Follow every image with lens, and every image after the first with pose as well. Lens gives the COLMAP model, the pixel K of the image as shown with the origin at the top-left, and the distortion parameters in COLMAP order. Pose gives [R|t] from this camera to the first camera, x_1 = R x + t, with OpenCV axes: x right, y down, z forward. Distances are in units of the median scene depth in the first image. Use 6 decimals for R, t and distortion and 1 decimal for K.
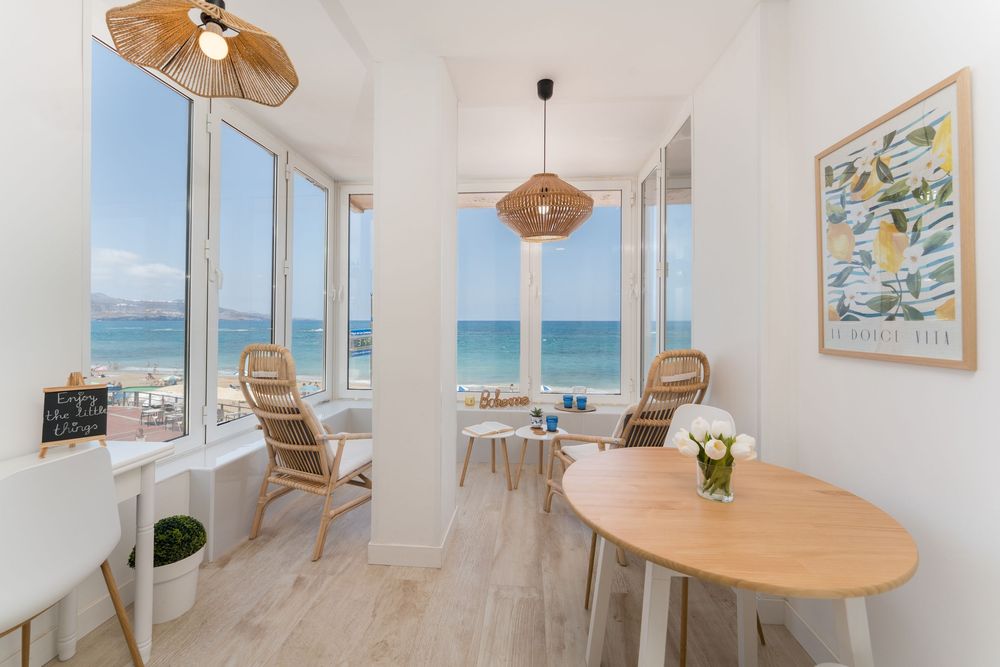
lens RADIAL K [[407.0, 0, 499.3], [0, 407.0, 320.1], [0, 0, 1]] dist [-0.000752, -0.000687]
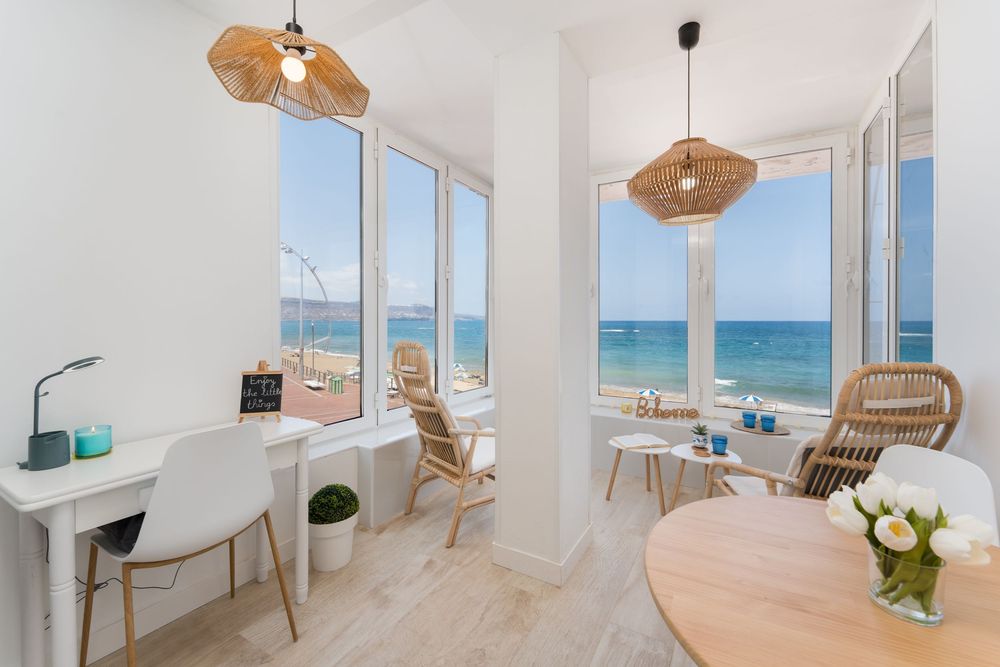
lens RADIAL K [[409.2, 0, 501.5], [0, 409.2, 322.4], [0, 0, 1]] dist [-0.004184, -0.000546]
pose [[0.907673, 0.001849, -0.419674, 0.121193], [0.000677, 0.999983, 0.005869, 0.001142], [0.419678, -0.005612, 0.907656, 0.100963]]
